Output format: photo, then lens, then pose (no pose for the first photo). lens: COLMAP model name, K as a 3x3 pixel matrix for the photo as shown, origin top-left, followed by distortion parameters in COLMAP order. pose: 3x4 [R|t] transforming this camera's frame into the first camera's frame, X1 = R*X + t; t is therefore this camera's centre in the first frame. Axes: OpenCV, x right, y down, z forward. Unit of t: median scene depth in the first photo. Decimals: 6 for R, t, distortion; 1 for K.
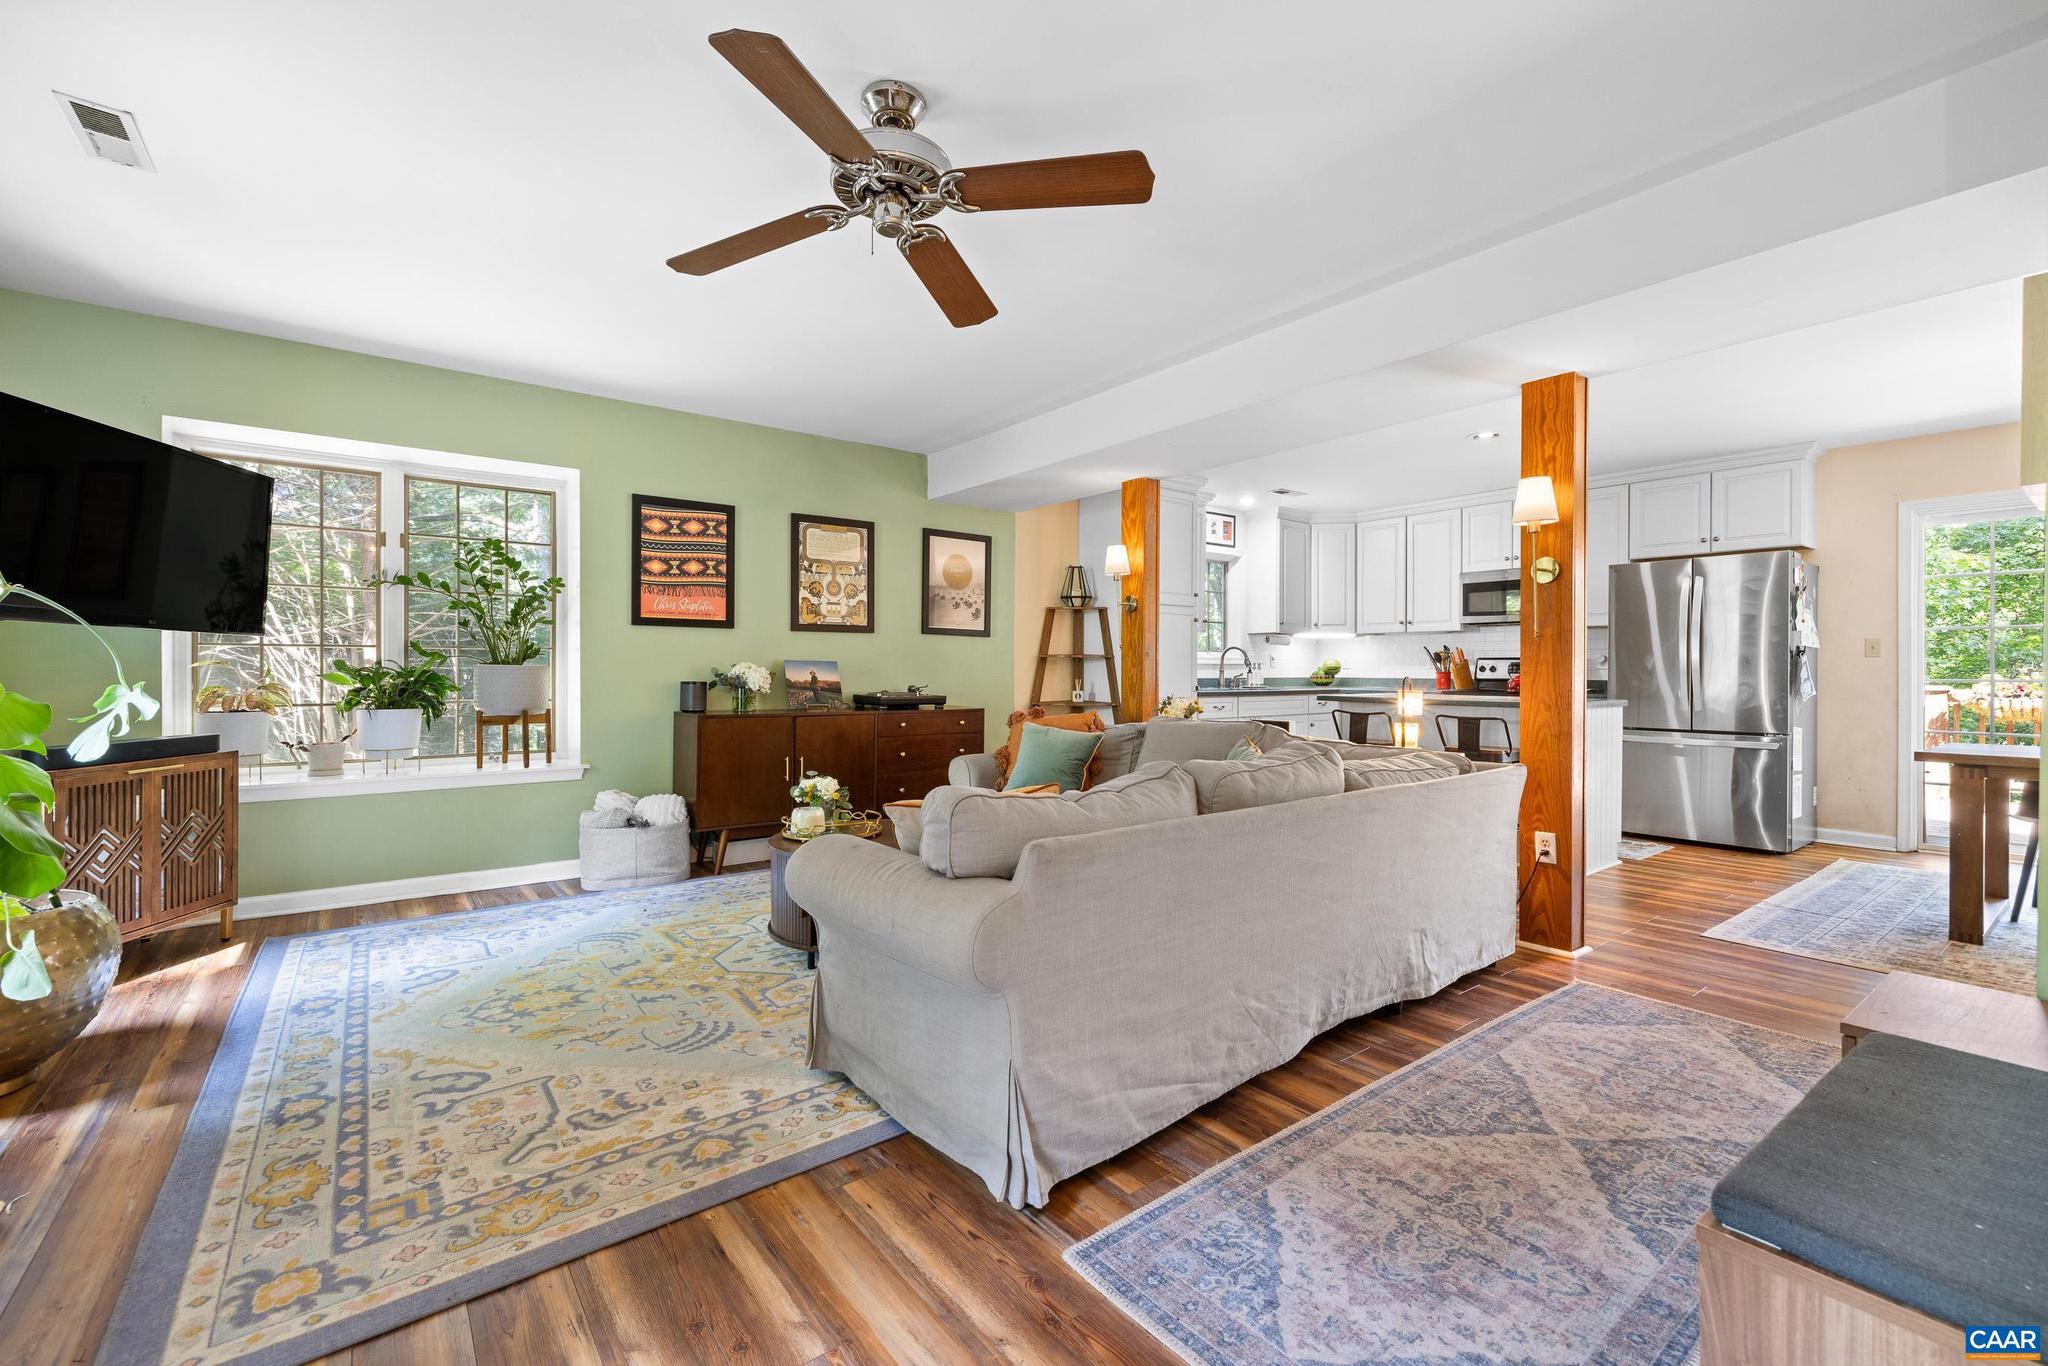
lens RADIAL K [[863.5, 0, 1019.7], [0, 863.5, 674.9], [0, 0, 1]] dist [0.001059, -0.000558]
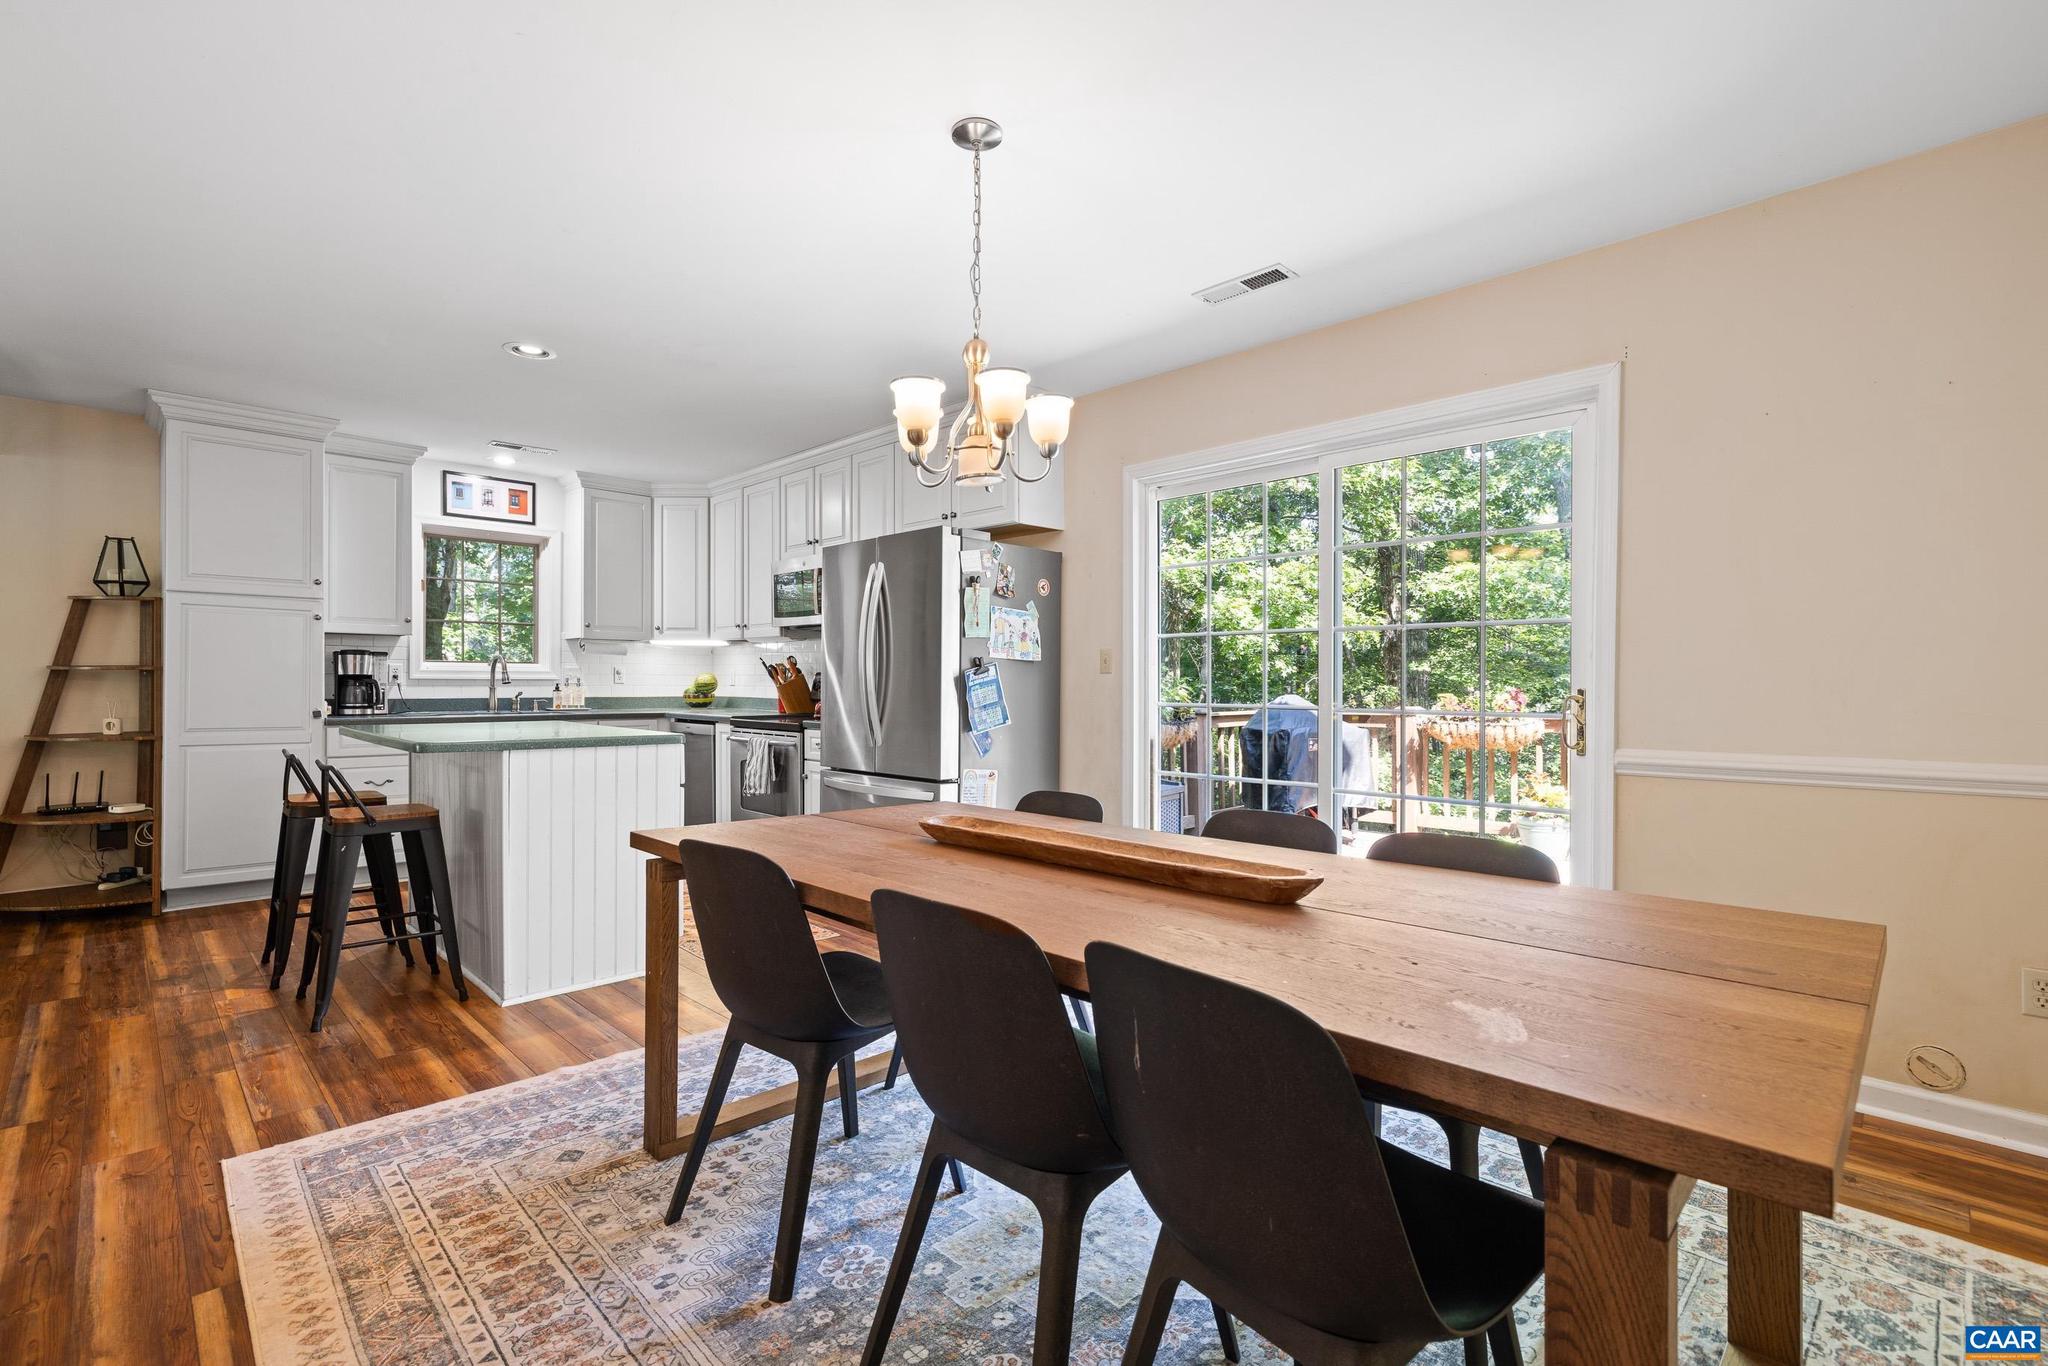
lens RADIAL K [[929.5, 0, 1016.3], [0, 929.5, 685.3], [0, 0, 1]] dist [0.002230, -0.000669]
pose [[0.992664, 0.000974, 0.120899, 1.382550], [-0.000496, 0.999992, -0.003981, -0.010569], [-0.120902, 0.003892, 0.992657, 0.349427]]
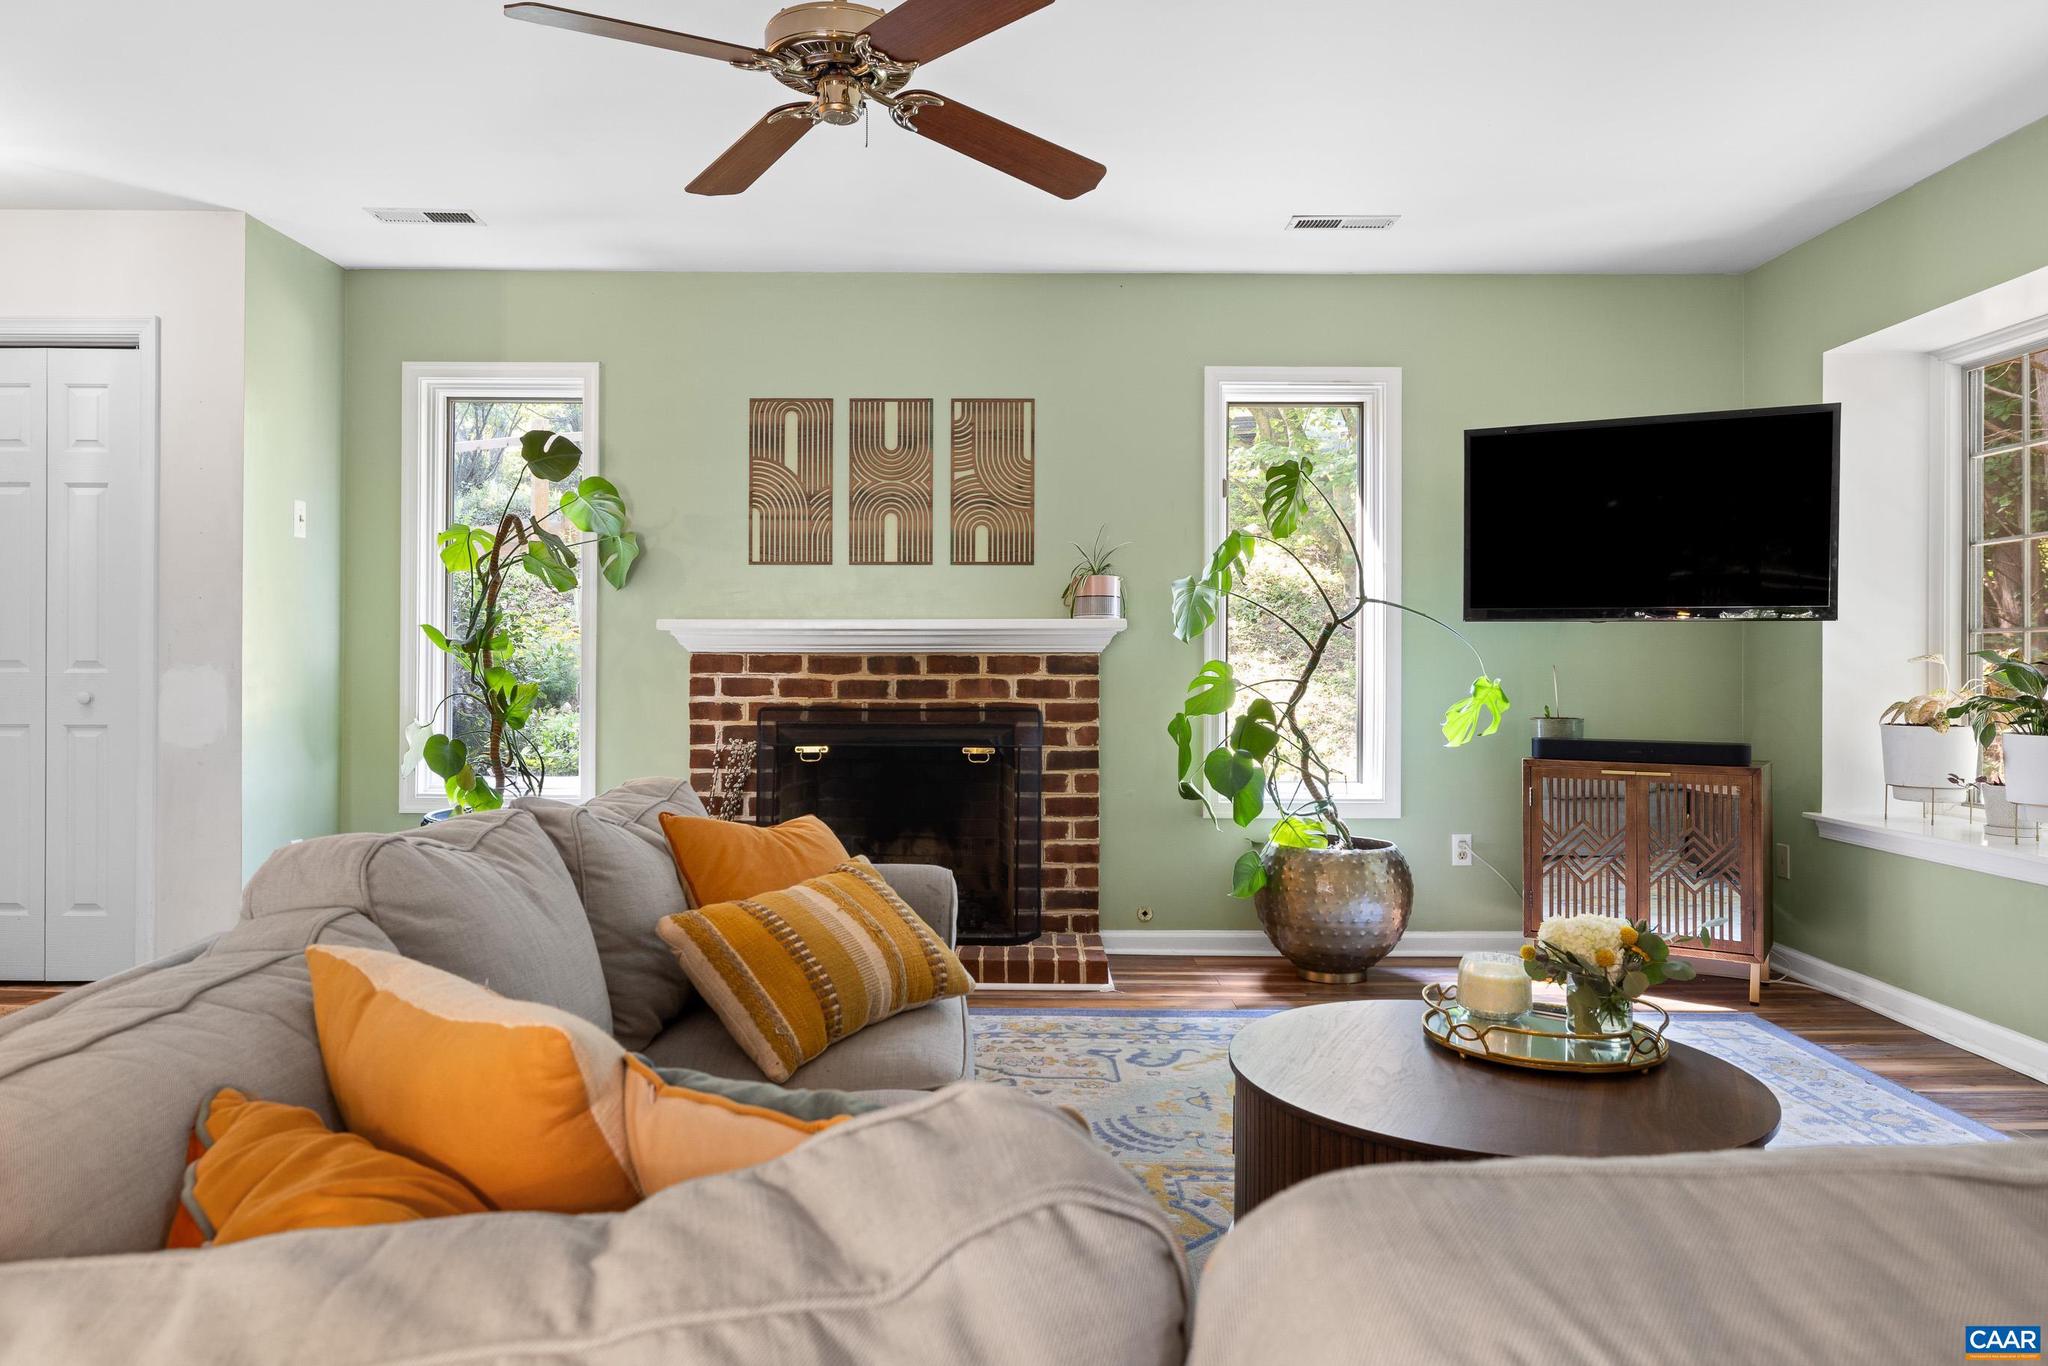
lens RADIAL K [[1308.3, 0, 1012.0], [0, 1308.3, 661.9], [0, 0, 1]] dist [-0.001957, 0.001117]
pose [[-0.610381, -0.006405, -0.792082, 0.497349], [-0.010091, 0.999949, -0.000309, -0.002615], [0.792043, 0.007805, -0.610415, 1.290727]]
